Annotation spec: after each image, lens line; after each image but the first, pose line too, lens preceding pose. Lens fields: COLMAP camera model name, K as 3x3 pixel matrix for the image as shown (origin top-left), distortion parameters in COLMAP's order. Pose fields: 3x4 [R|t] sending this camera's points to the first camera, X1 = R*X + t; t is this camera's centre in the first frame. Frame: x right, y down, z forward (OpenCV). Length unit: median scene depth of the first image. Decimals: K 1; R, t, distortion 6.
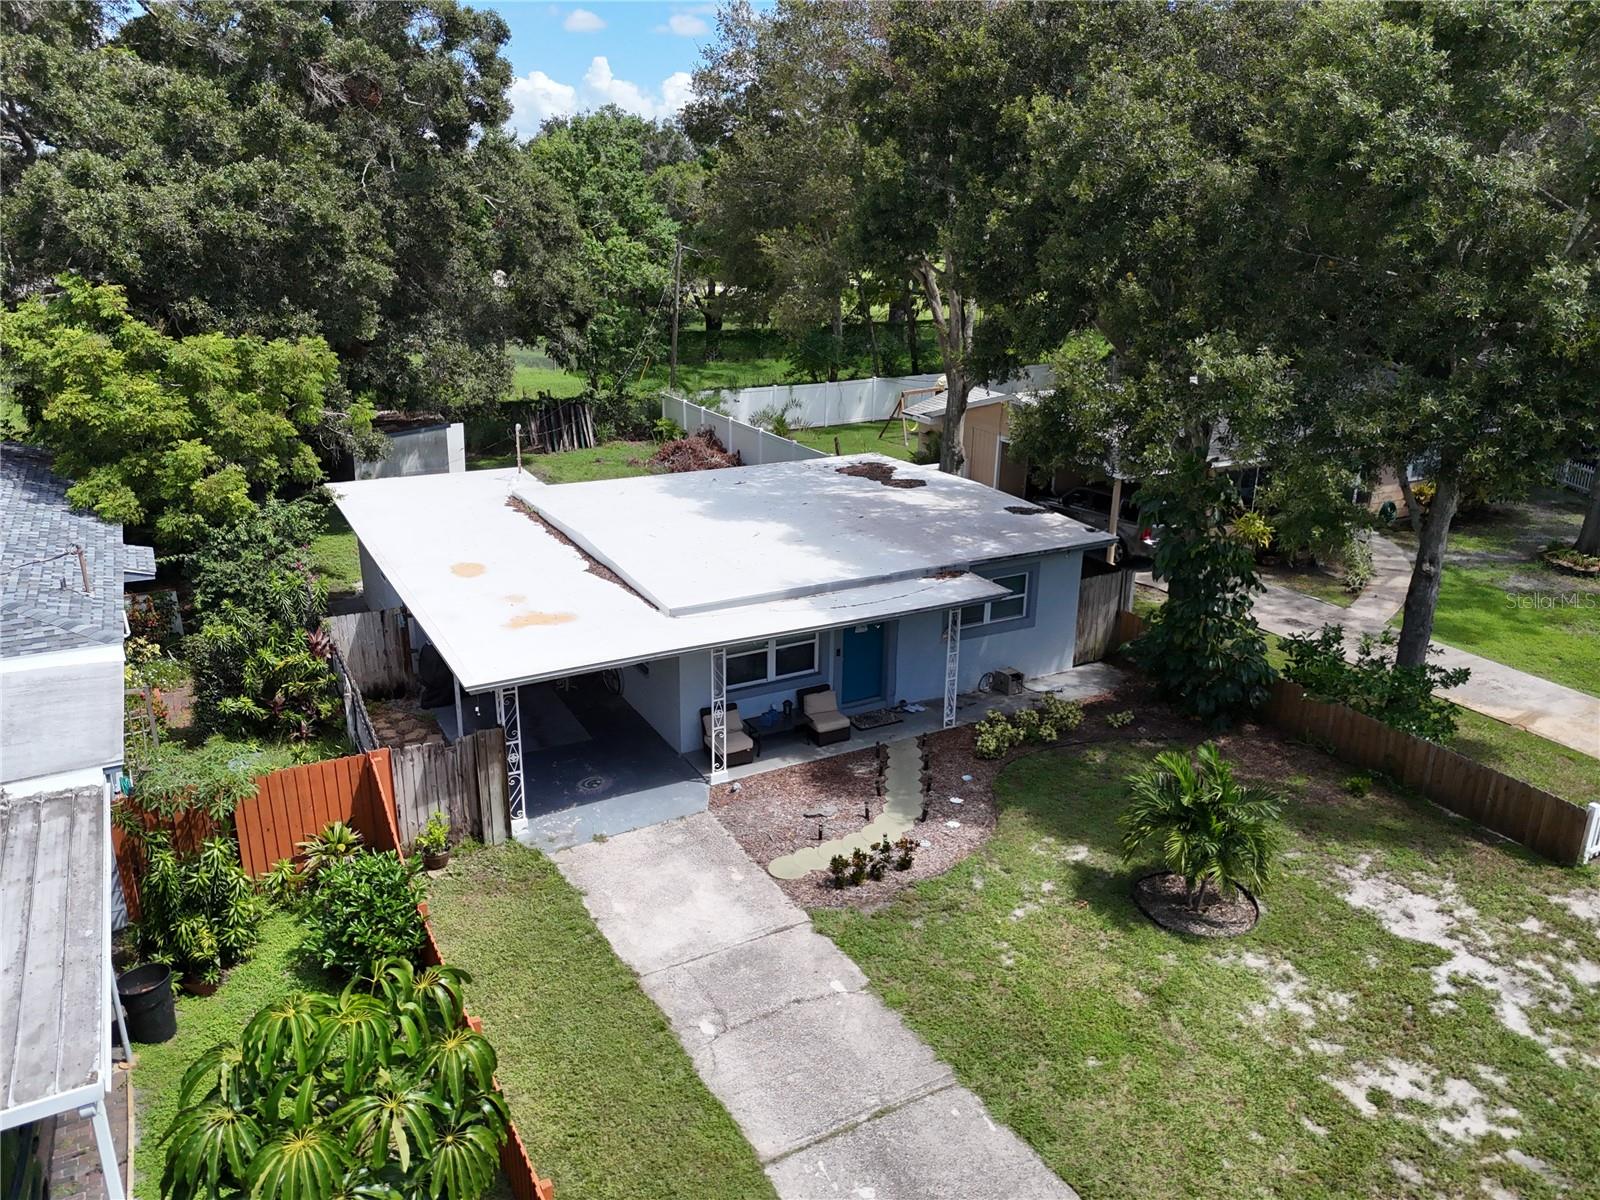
lens RADIAL K [[1179.3, 0, 807.5], [0, 1179.3, 599.4], [0, 0, 1]] dist [0.066805, -0.055710]
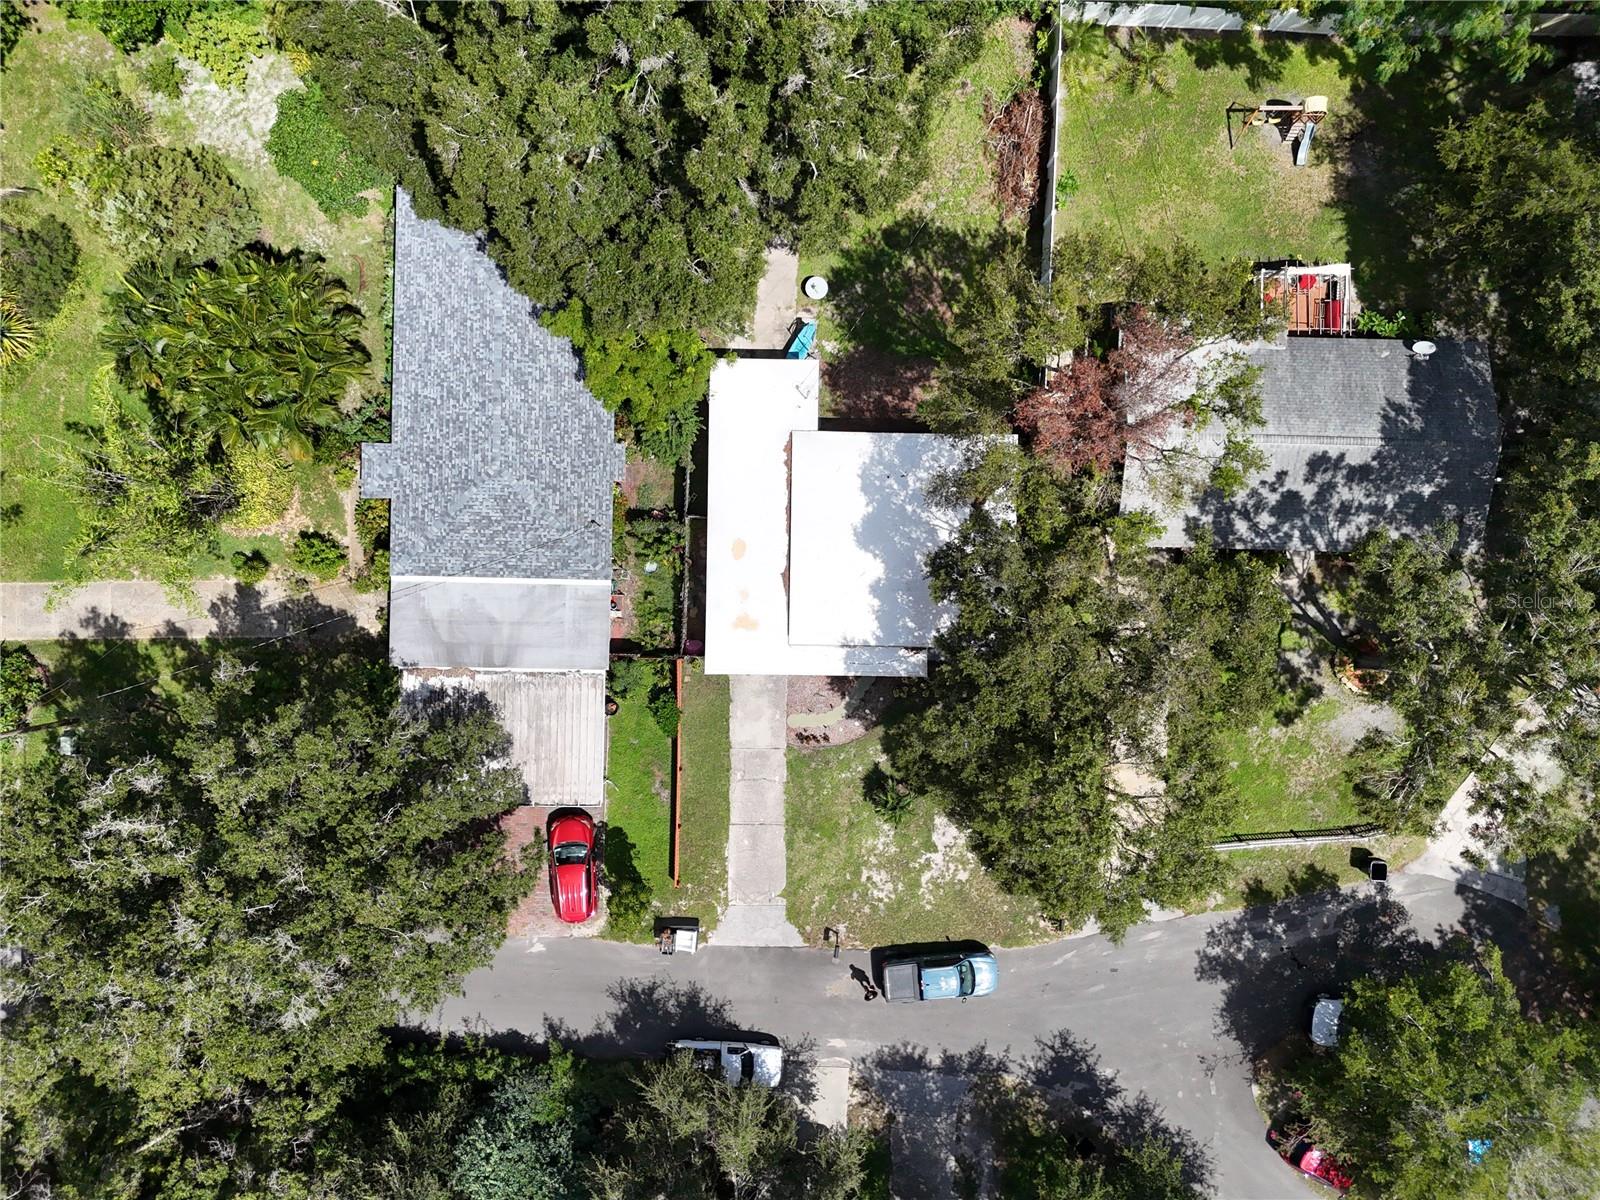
lens RADIAL K [[1179.3, 0, 807.5], [0, 1179.3, 599.4], [0, 0, 1]] dist [0.066805, -0.055710]
pose [[0.867069, 0.497851, 0.018313, -0.192818], [-0.179291, 0.277539, 0.943836, -2.685178], [0.464807, -0.821655, 0.329905, 0.250905]]
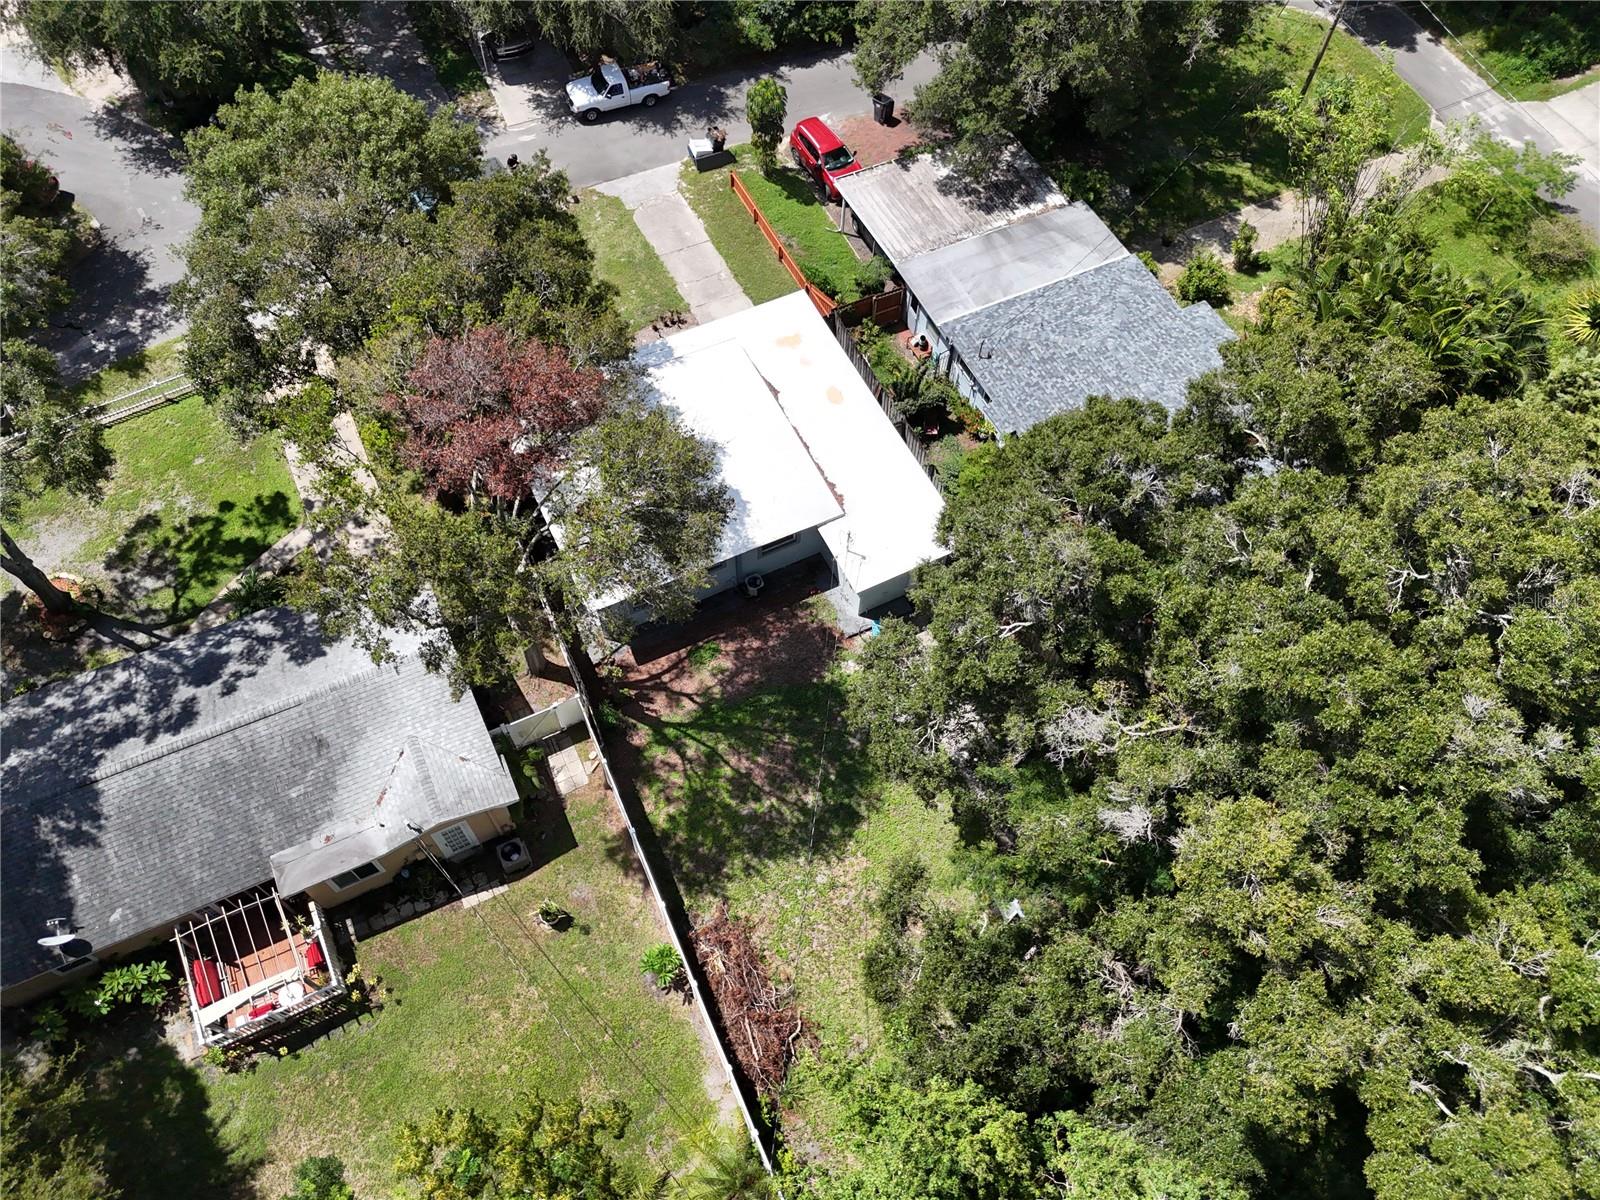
lens RADIAL K [[1179.3, 0, 807.5], [0, 1179.3, 599.4], [0, 0, 1]] dist [0.066805, -0.055710]
pose [[-0.998264, -0.057674, -0.011988, -0.284148], [-0.023305, 0.199769, 0.979566, -2.400598], [-0.054101, 0.978144, -0.200766, 2.131495]]
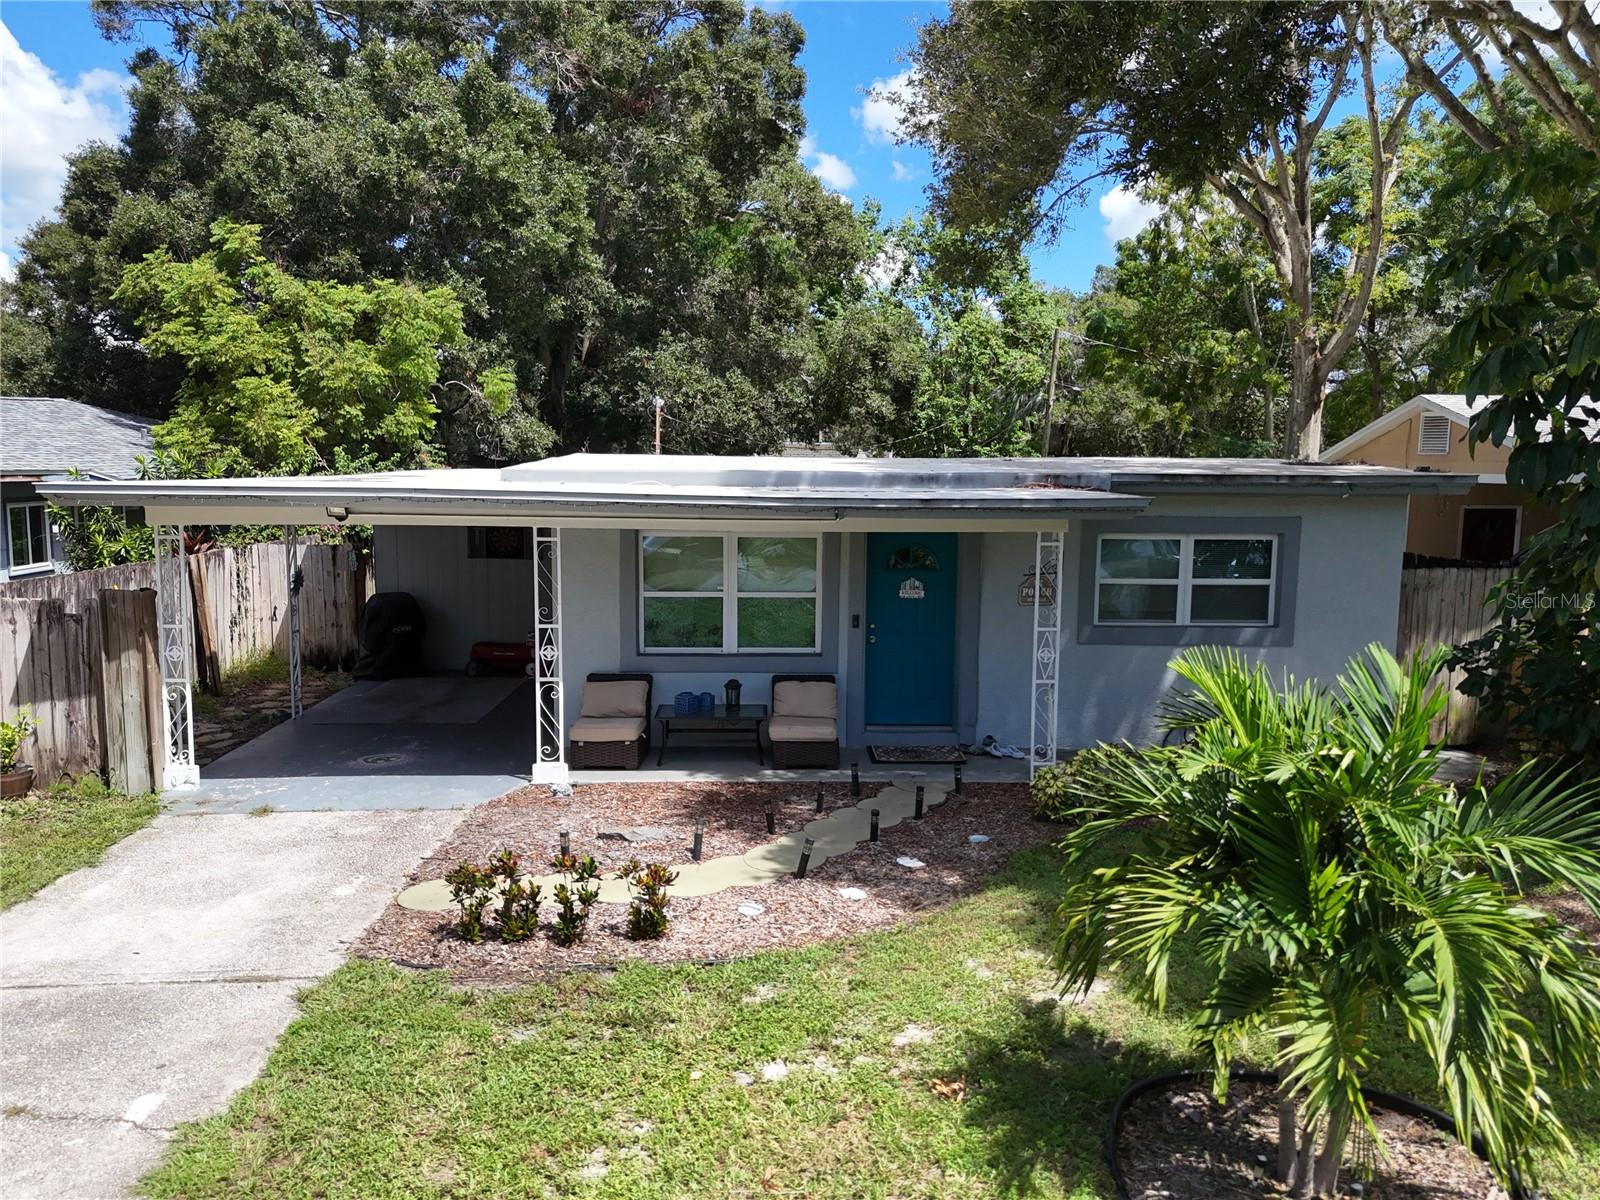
lens RADIAL K [[1179.3, 0, 807.5], [0, 1179.3, 599.4], [0, 0, 1]] dist [0.066805, -0.055710]
pose [[0.893558, 0.049249, -0.446238, 0.314967], [-0.143257, 0.973282, -0.179445, 0.170031], [0.425478, 0.224271, 0.876739, 0.591034]]
